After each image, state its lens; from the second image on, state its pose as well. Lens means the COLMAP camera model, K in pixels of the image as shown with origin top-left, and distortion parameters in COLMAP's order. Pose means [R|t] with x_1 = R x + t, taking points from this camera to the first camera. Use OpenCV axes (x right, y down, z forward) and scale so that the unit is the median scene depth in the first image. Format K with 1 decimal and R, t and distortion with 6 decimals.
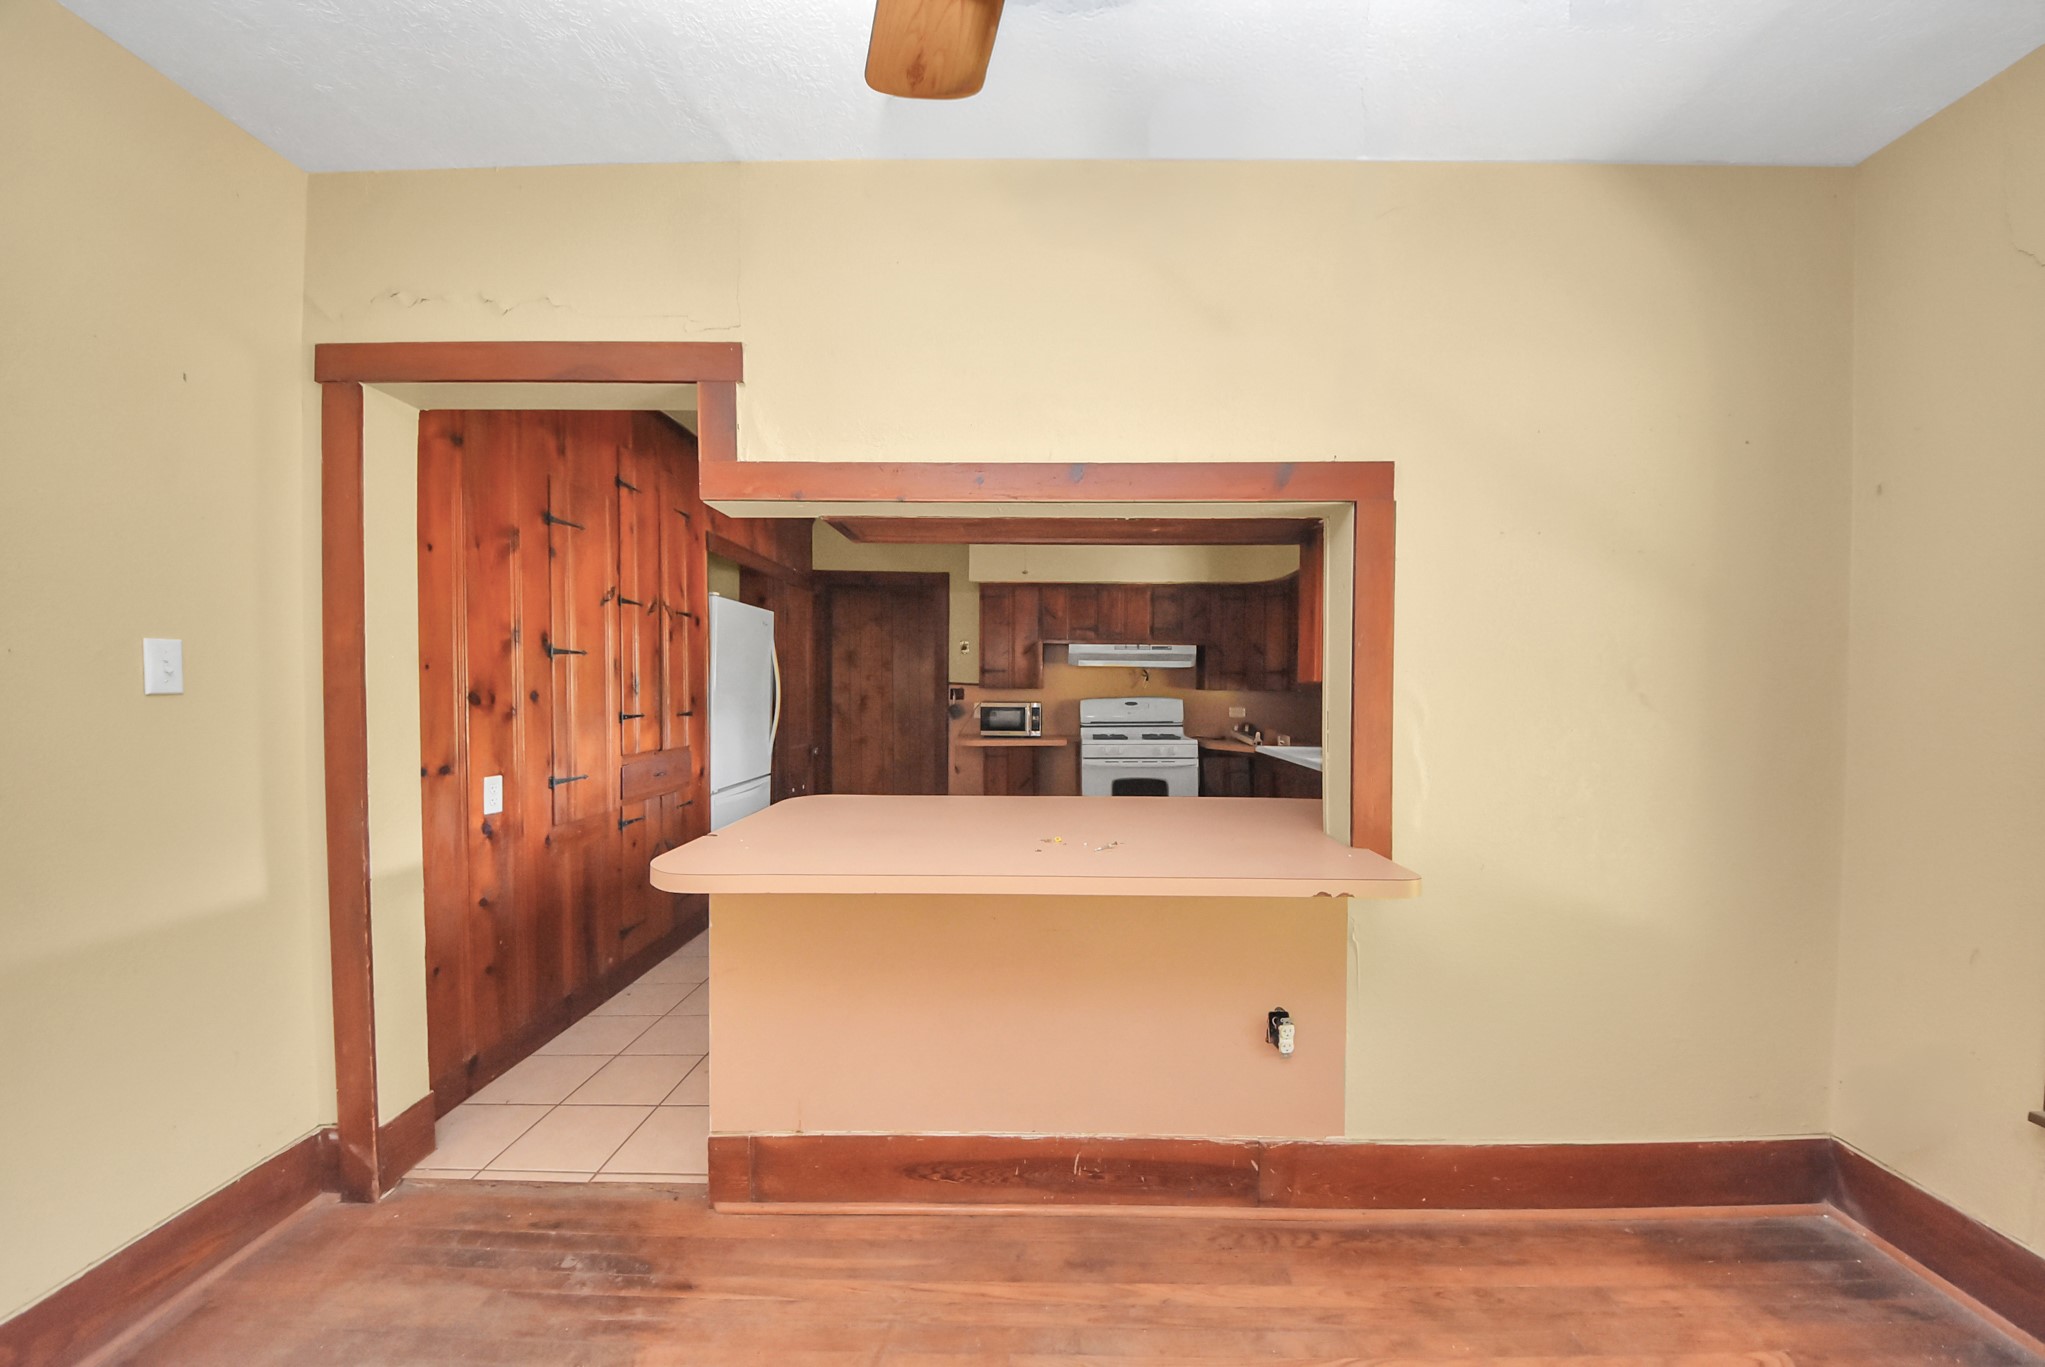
lens RADIAL K [[729.2, 0, 1037.0], [0, 729.2, 695.0], [0, 0, 1]] dist [0.025817, -0.019169]
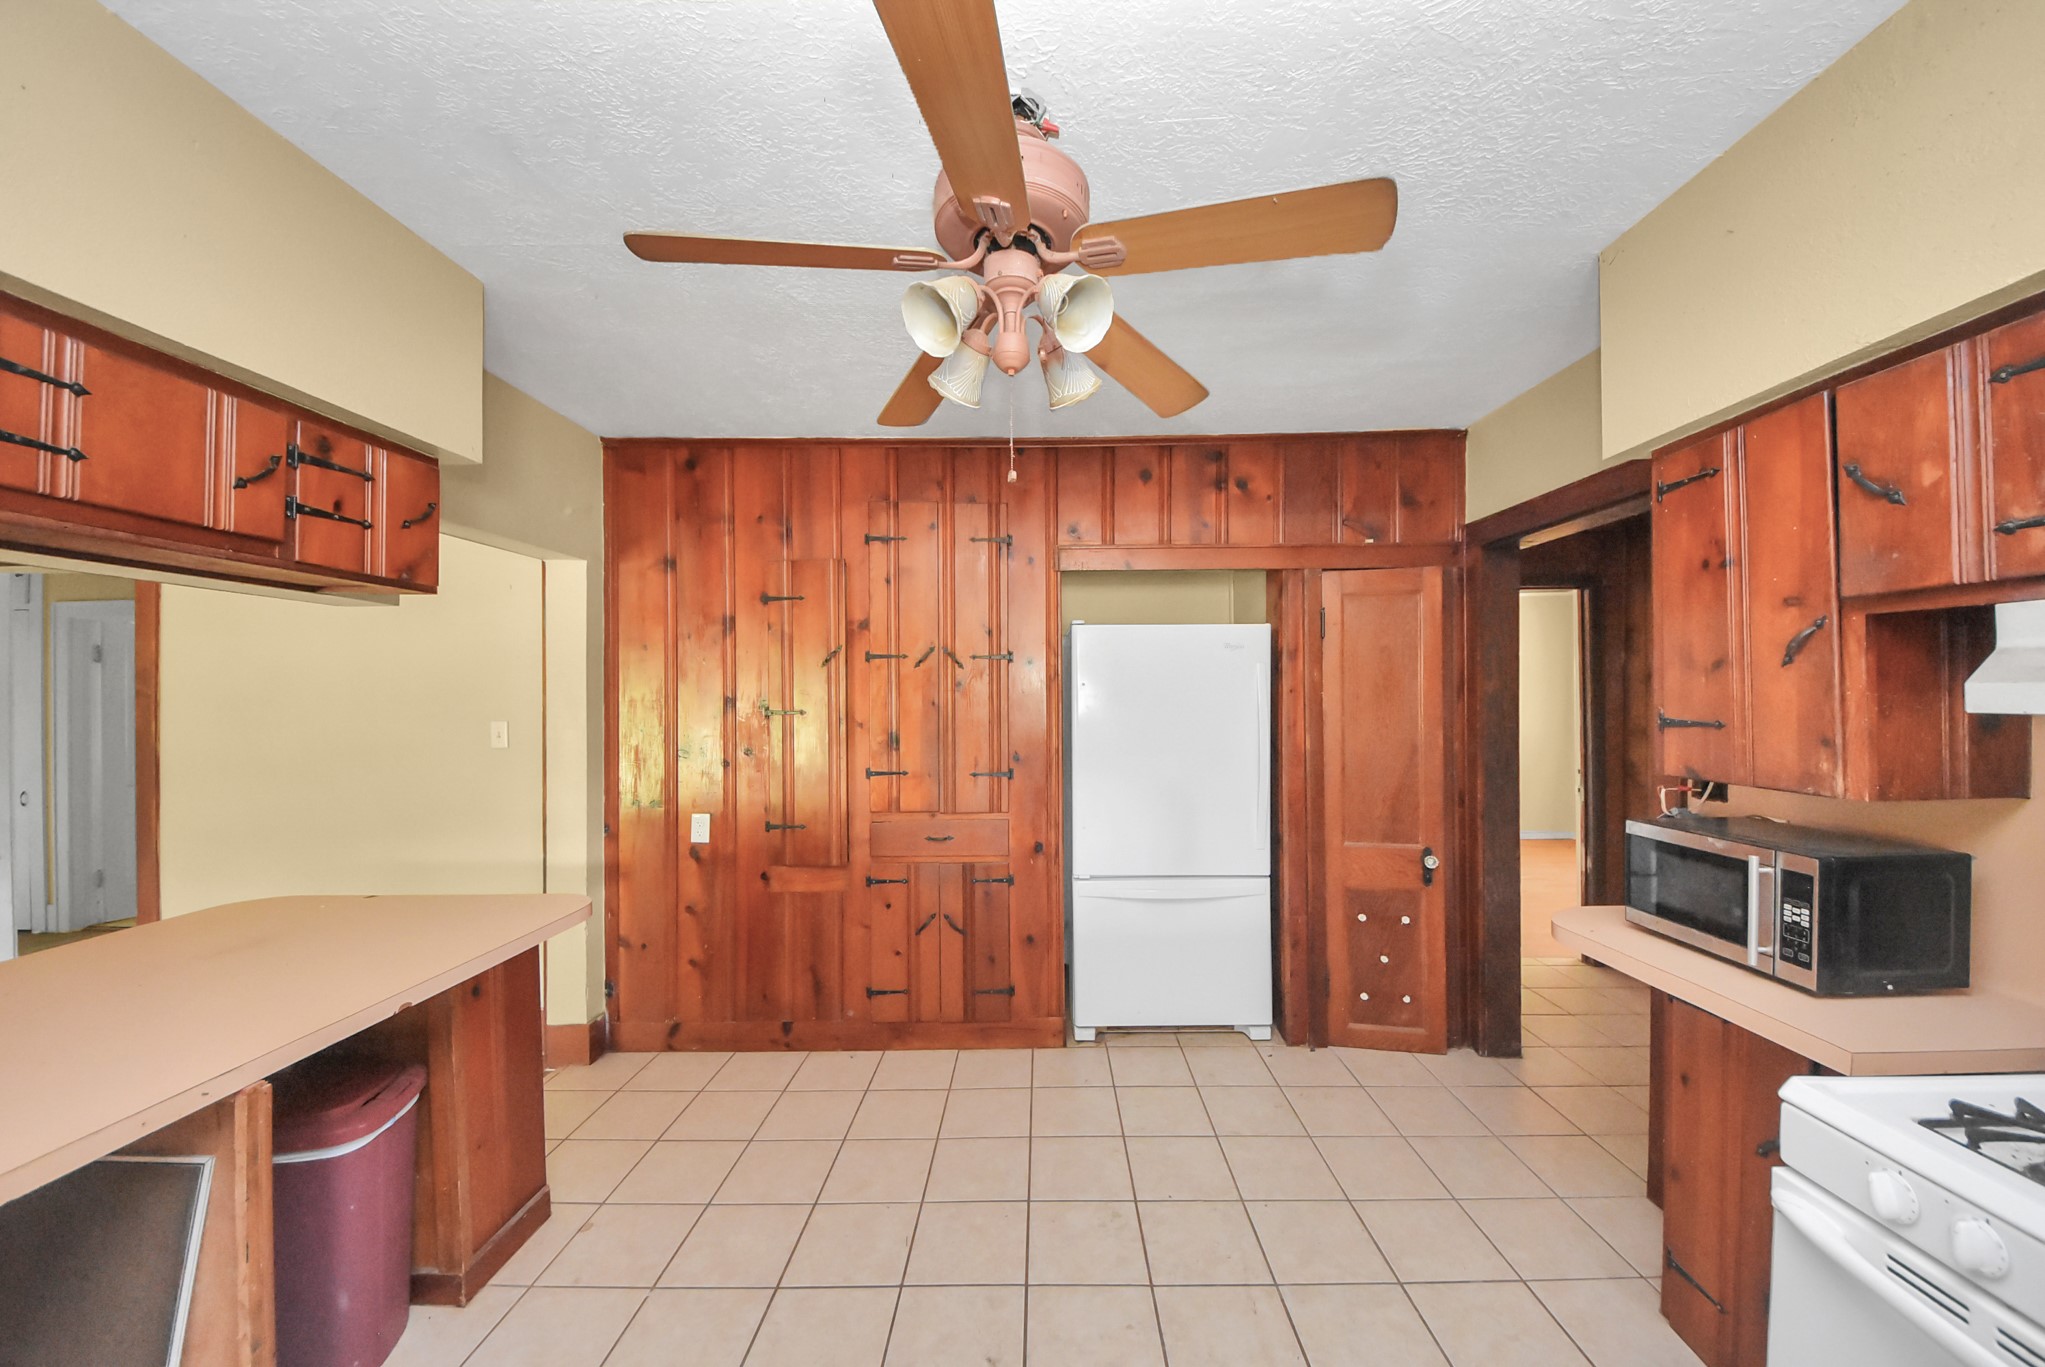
lens RADIAL K [[713.2, 0, 1031.4], [0, 713.2, 701.0], [0, 0, 1]] dist [0.045530, -0.025326]
pose [[0.013367, -0.003355, -0.999905, 0.524829], [-0.006358, 0.999974, -0.003441, -0.085403], [0.999890, 0.006403, 0.013345, 1.553680]]
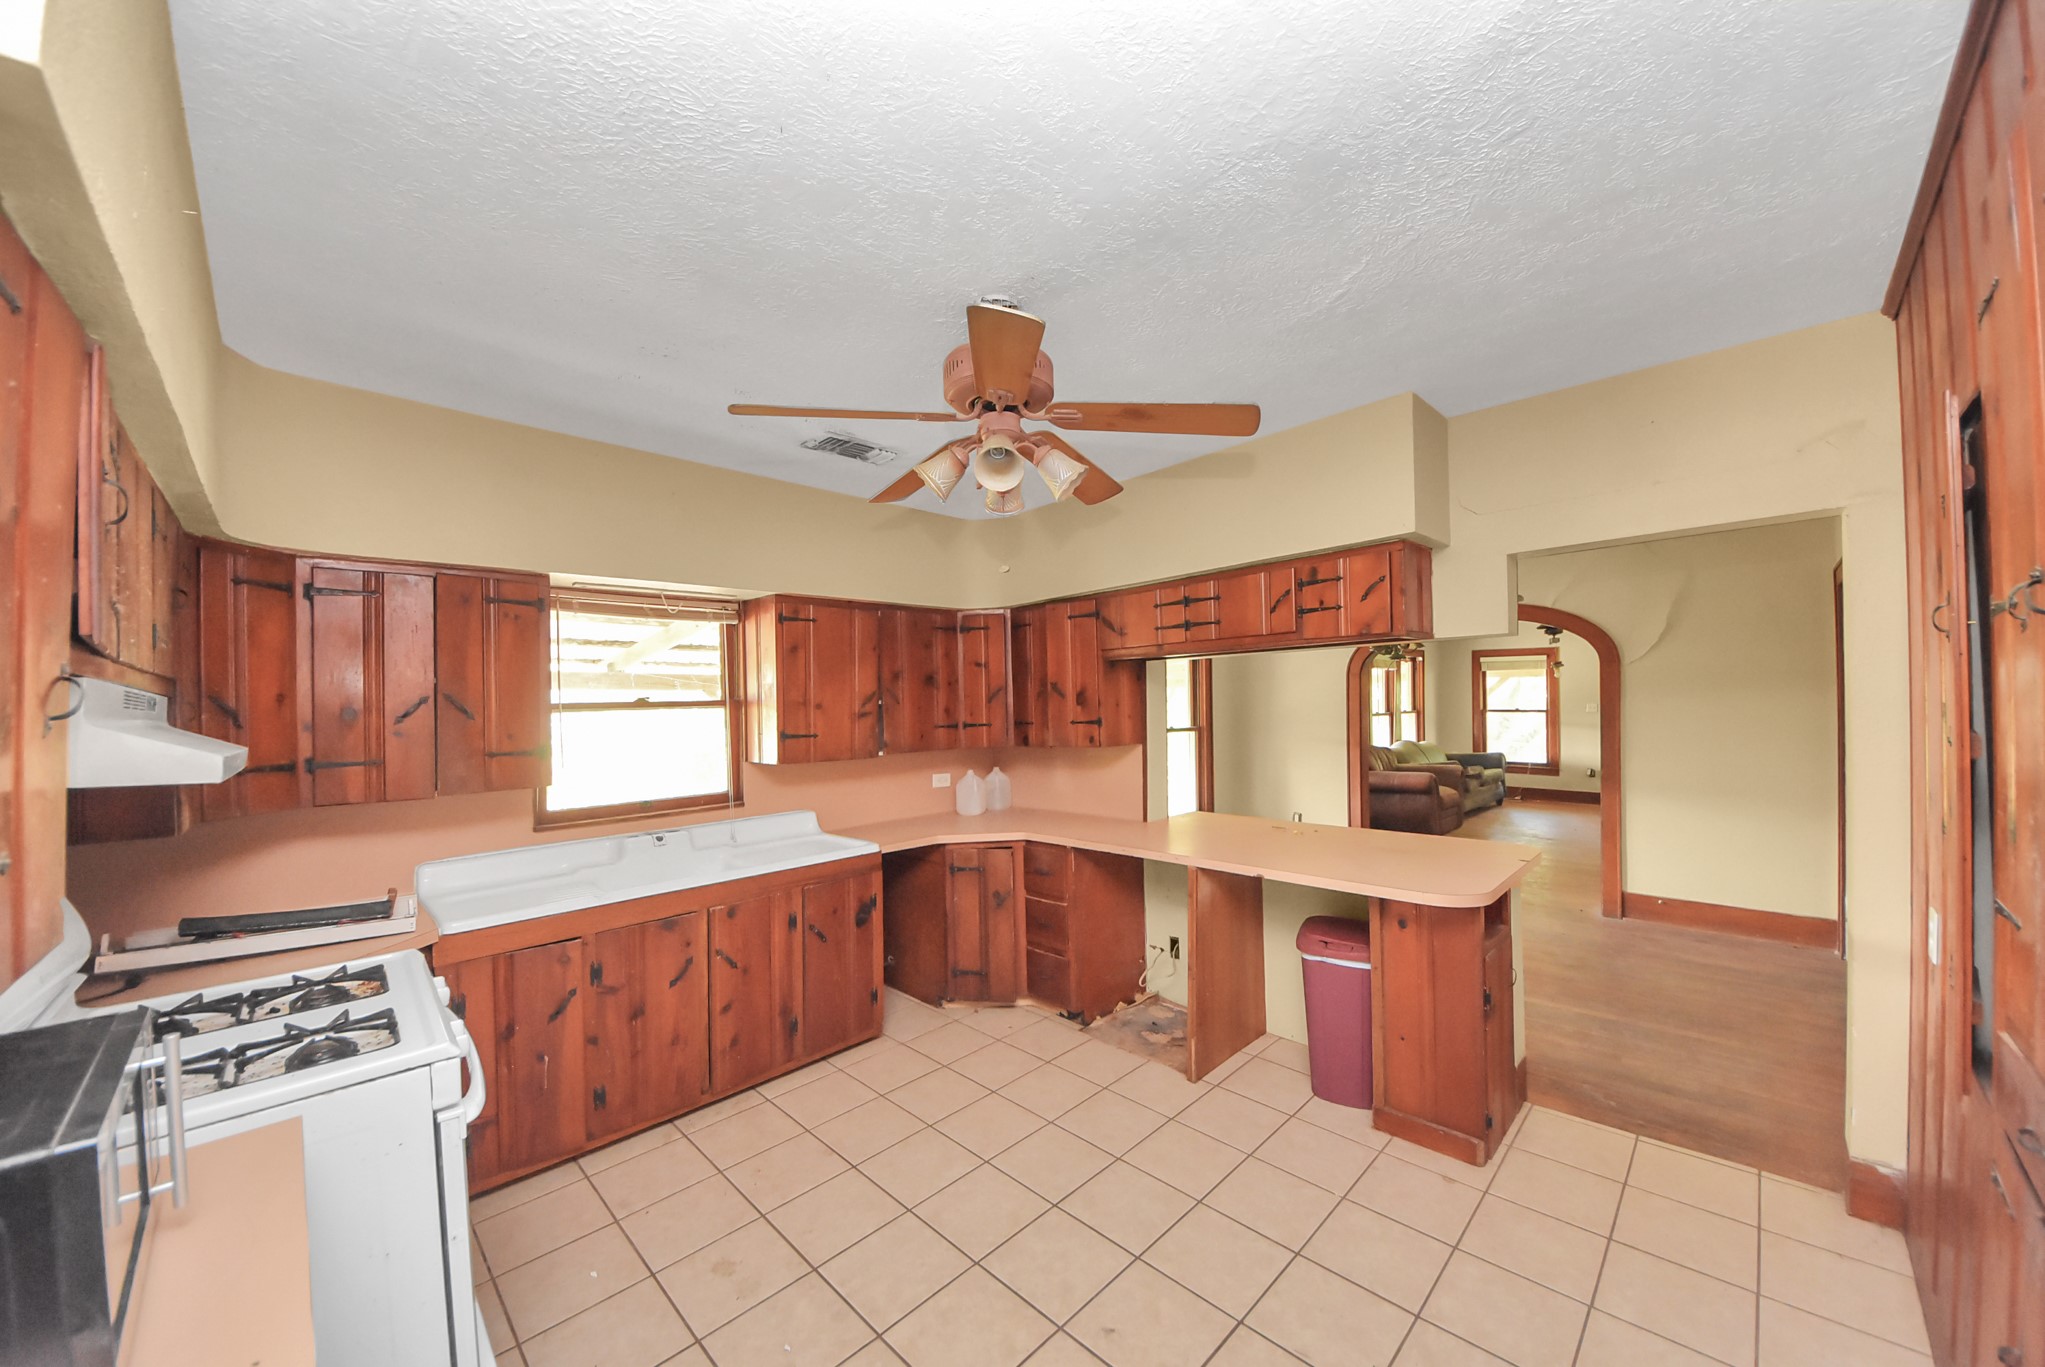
lens RADIAL K [[729.2, 0, 1037.0], [0, 729.2, 695.0], [0, 0, 1]] dist [0.025817, -0.019169]
pose [[-0.729830, 0.021301, 0.683297, -0.575139], [0.029131, 0.999576, -0.000046, -0.123193], [-0.683008, 0.019872, -0.730141, 2.093078]]
